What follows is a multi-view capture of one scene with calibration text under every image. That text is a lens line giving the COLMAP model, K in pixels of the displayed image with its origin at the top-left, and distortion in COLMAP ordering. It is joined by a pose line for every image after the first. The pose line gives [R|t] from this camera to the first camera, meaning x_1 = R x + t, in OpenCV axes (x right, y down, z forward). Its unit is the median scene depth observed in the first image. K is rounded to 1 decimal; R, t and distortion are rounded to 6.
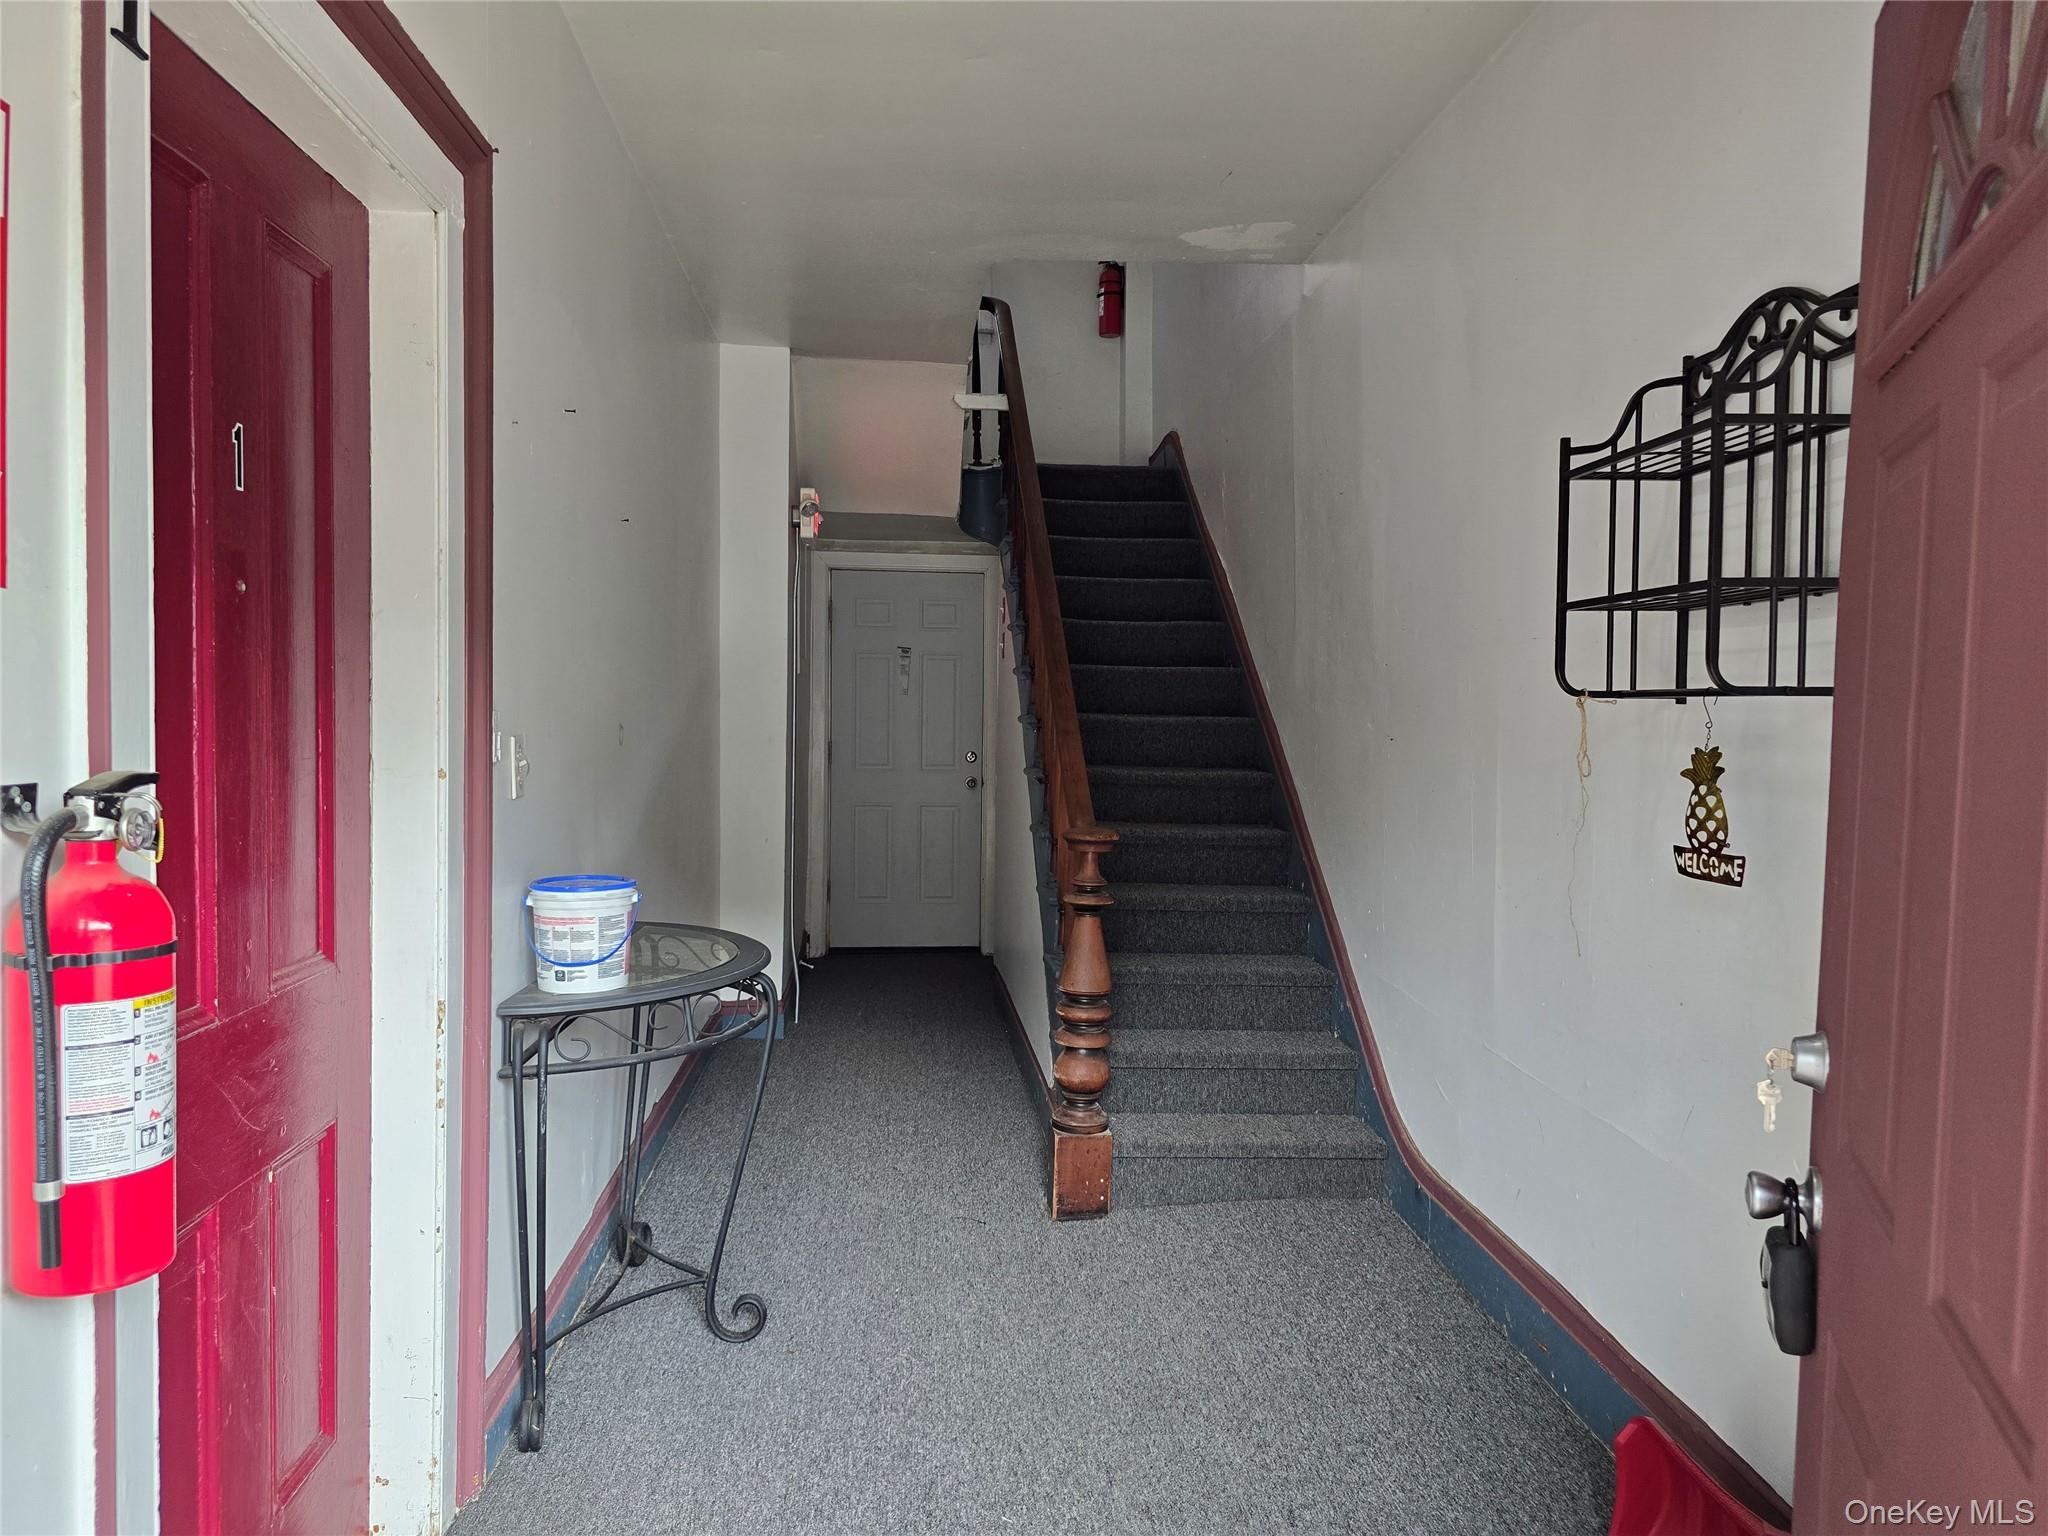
lens RADIAL K [[1377.1, 0, 1022.0], [0, 1377.1, 770.1], [0, 0, 1]] dist [0.044044, -0.024090]
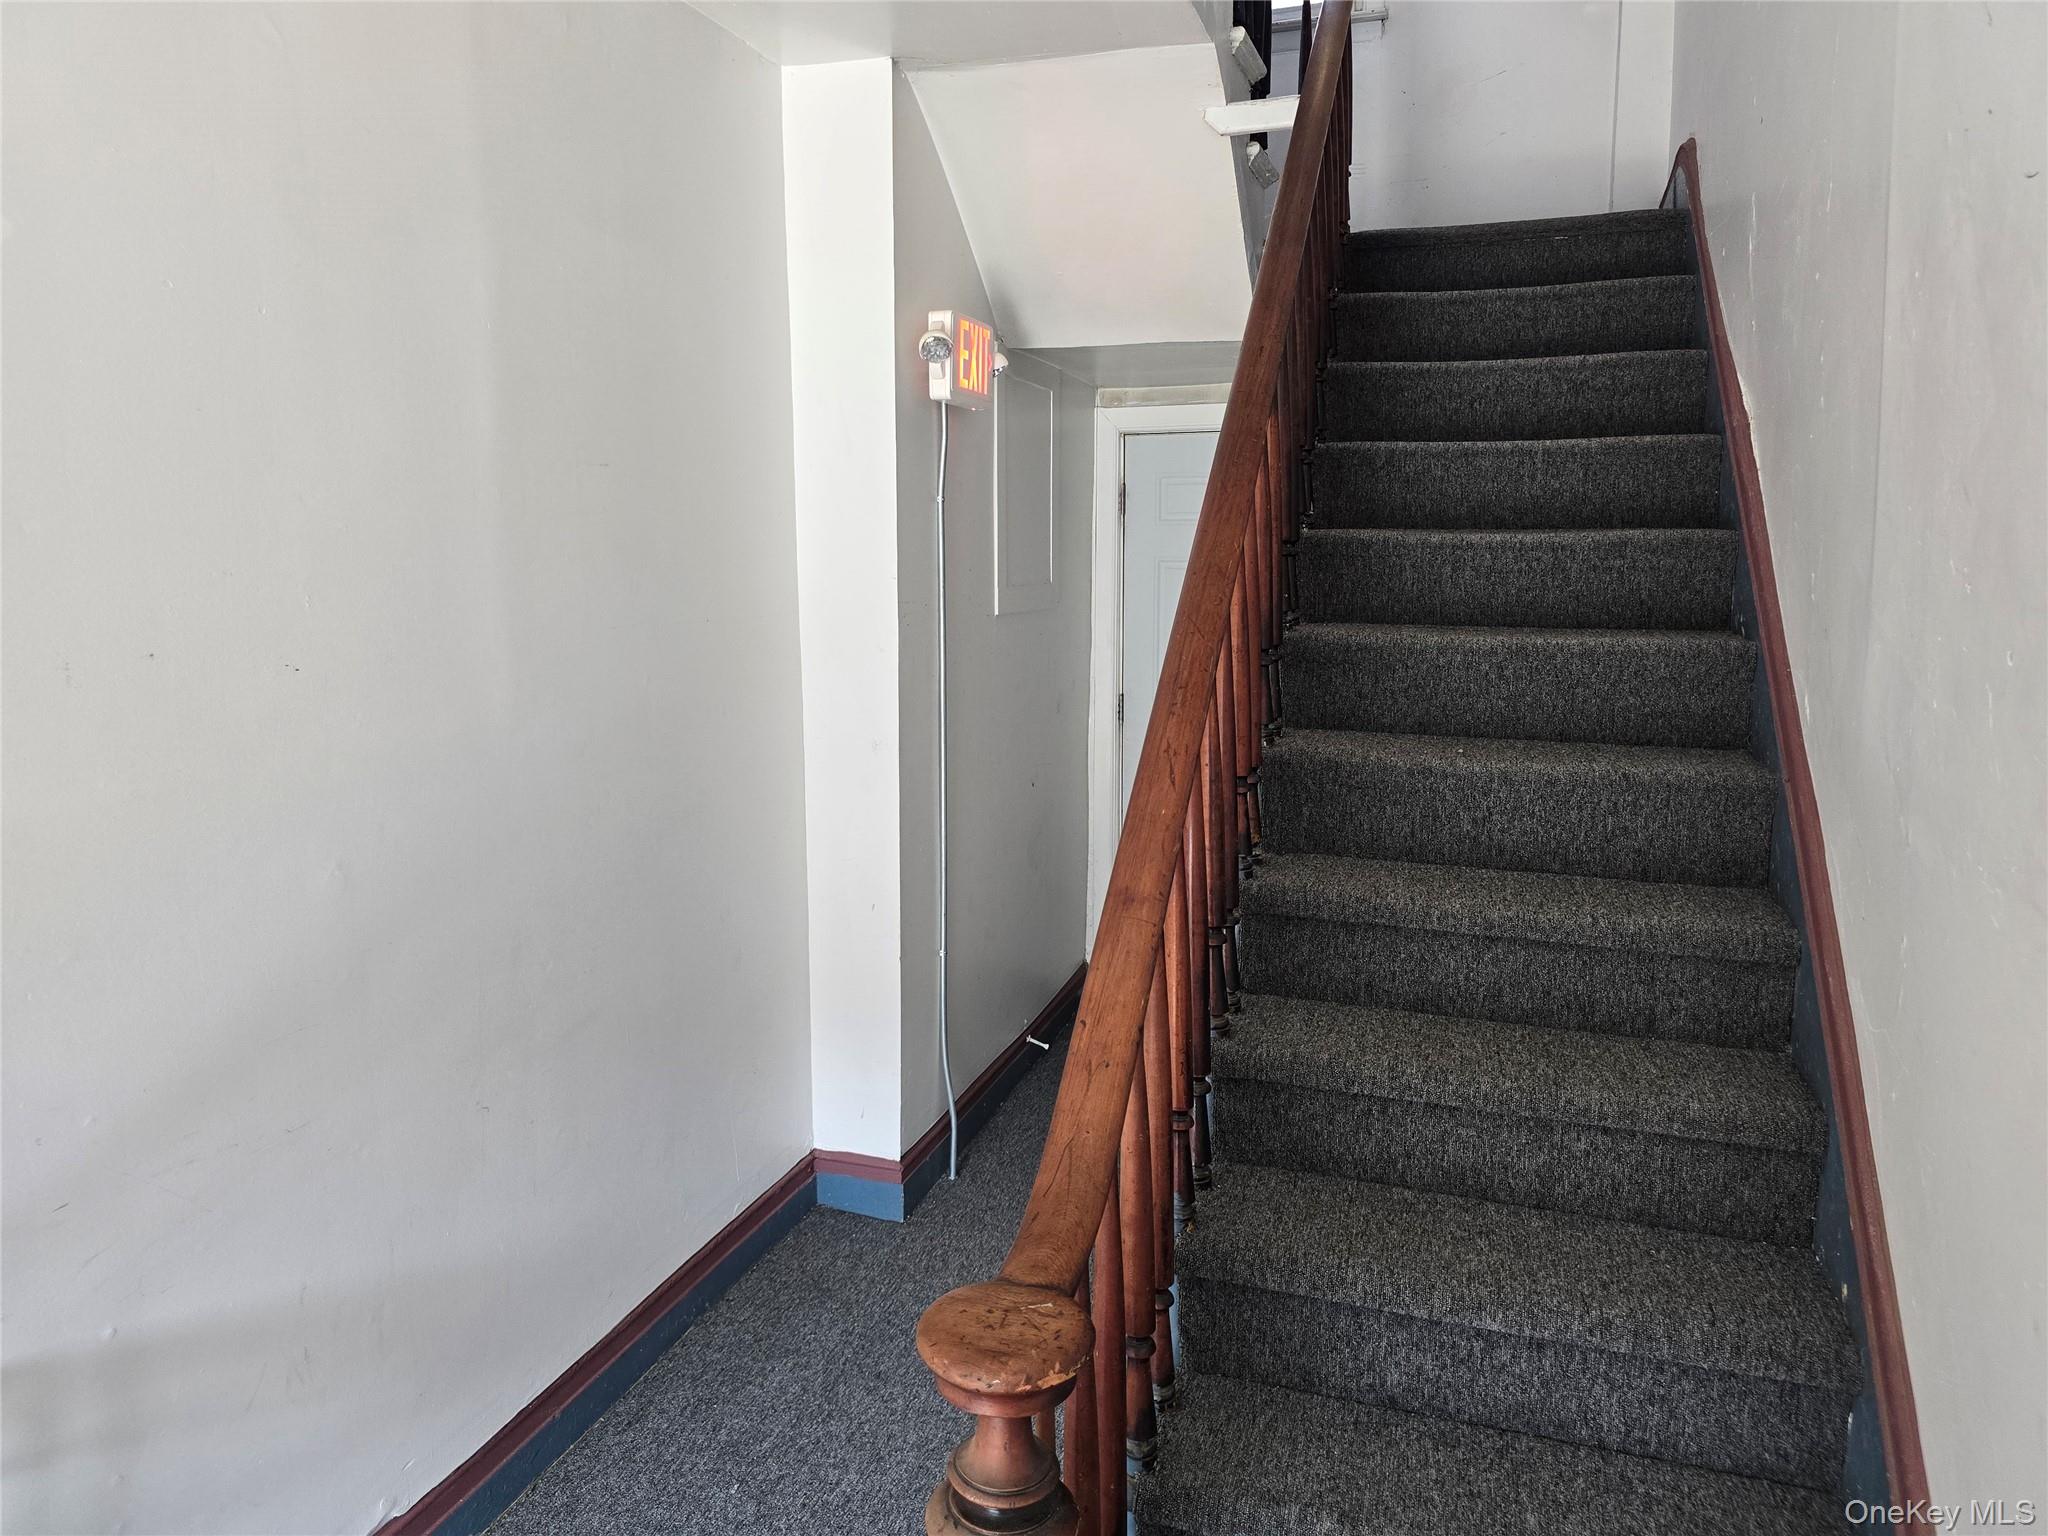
lens RADIAL K [[1377.1, 0, 1023.5], [0, 1377.1, 754.3], [0, 0, 1]] dist [0.044044, -0.024090]
pose [[0.914311, 0.044734, -0.402534, 0.115775], [-0.002883, 0.994575, 0.103979, -0.078662], [0.405002, -0.093908, 0.909481, 0.460414]]
